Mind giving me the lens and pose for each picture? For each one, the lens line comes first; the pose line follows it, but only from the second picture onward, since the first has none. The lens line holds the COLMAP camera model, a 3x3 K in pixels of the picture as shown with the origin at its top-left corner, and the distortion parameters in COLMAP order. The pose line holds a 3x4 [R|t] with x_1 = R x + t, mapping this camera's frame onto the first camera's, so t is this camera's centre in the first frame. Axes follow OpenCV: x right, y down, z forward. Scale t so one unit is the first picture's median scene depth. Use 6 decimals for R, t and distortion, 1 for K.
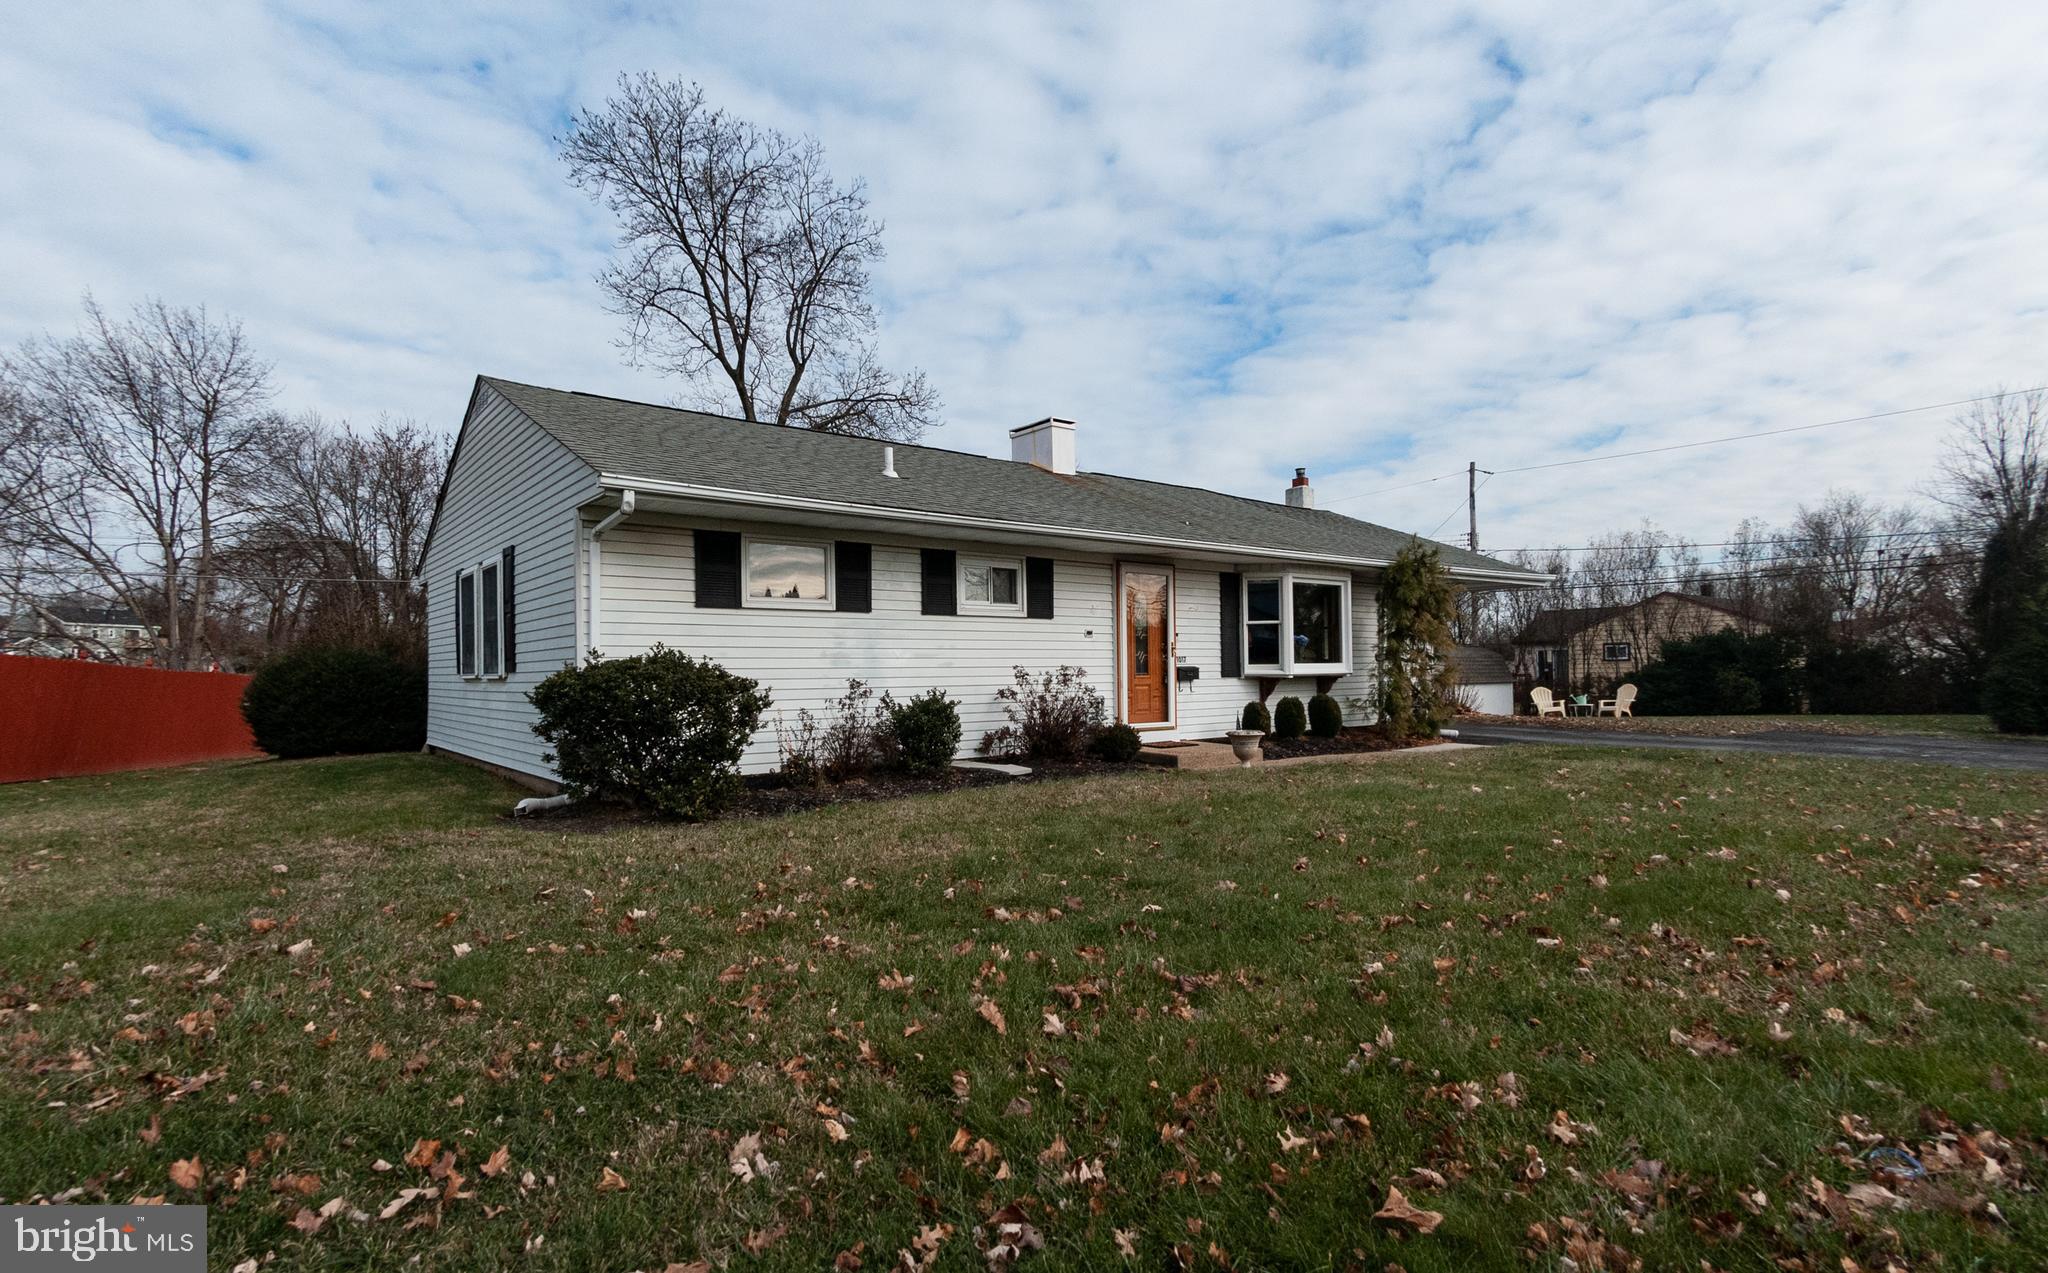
lens RADIAL K [[977.7, 0, 1020.5], [0, 977.7, 640.0], [0, 0, 1]] dist [0.001576, 0.001404]
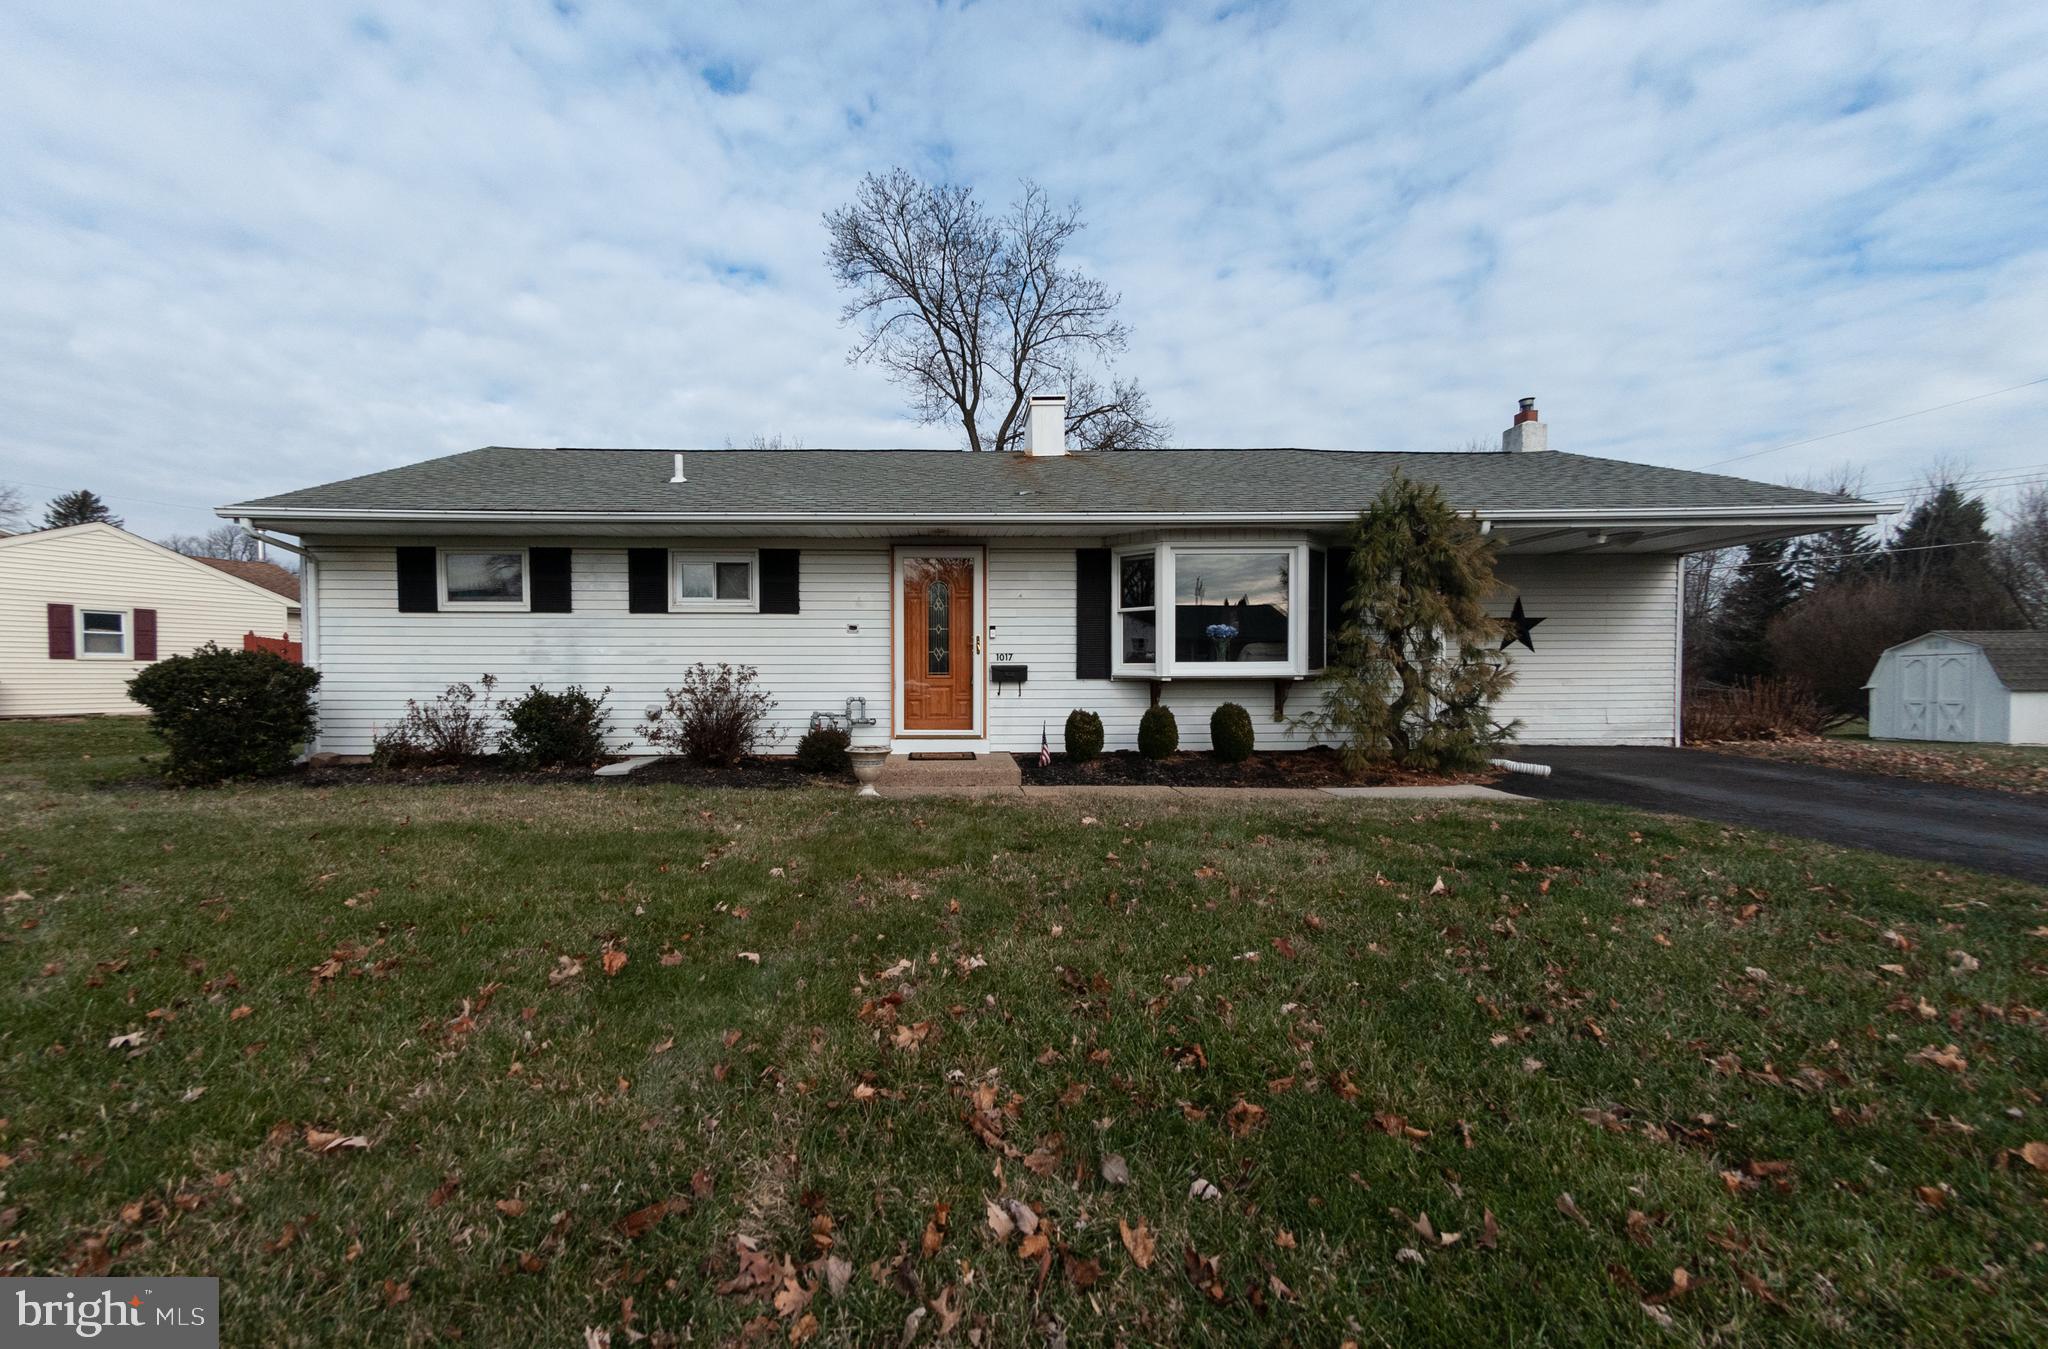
lens RADIAL K [[782.8, 0, 1021.2], [0, 782.8, 685.0], [0, 0, 1]] dist [0.009659, -0.000152]
pose [[0.792803, 0.023957, -0.609006, 0.640011], [0.011330, 0.998475, 0.054027, 0.008773], [0.609372, -0.049732, 0.791323, 0.517129]]
